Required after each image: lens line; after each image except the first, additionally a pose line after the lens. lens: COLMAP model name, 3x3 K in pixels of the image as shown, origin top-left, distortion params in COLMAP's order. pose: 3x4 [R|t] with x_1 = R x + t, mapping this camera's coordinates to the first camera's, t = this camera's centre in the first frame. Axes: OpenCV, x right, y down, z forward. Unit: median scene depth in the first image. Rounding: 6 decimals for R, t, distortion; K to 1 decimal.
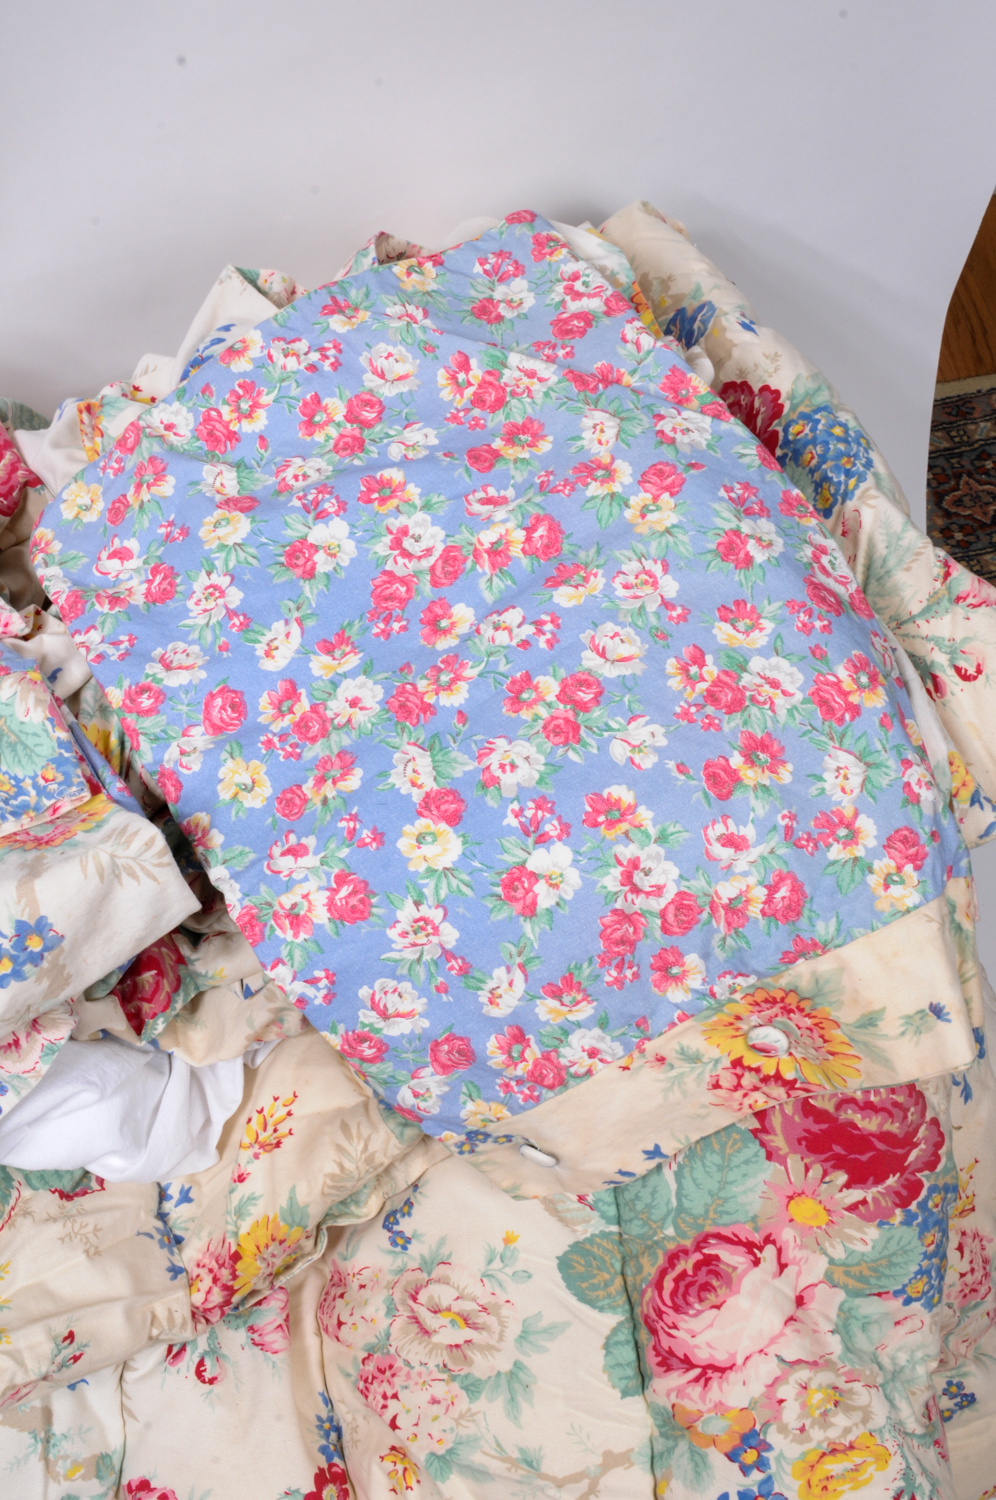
lens RADIAL K [[1954.1, 0, 488.0], [0, 1954.1, 748.3], [0, 0, 1]] dist [-0.047822, 0.000000]
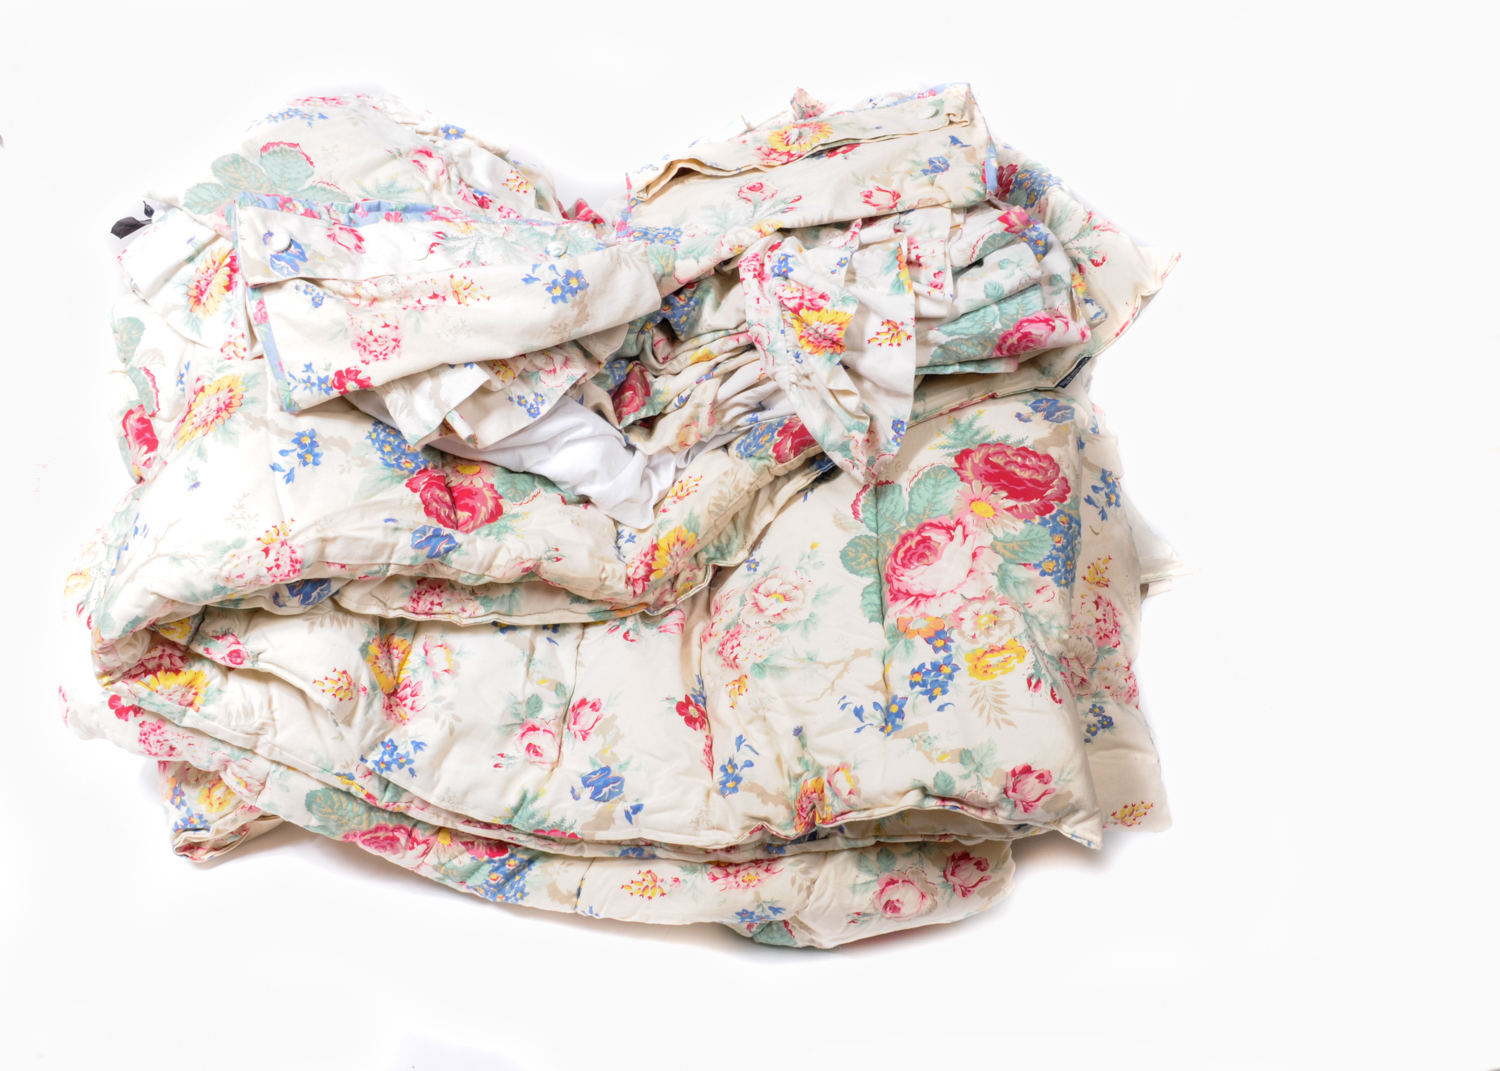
lens RADIAL K [[2142.5, 0, 755.0], [0, 2142.5, 532.9], [0, 0, 1]] dist [0.025373, 0.000000]
pose [[0.984839, 0.042403, -0.168211, 0.280475], [-0.110013, 0.902396, -0.416627, 1.049023], [0.134127, 0.428816, 0.893380, -0.699045]]
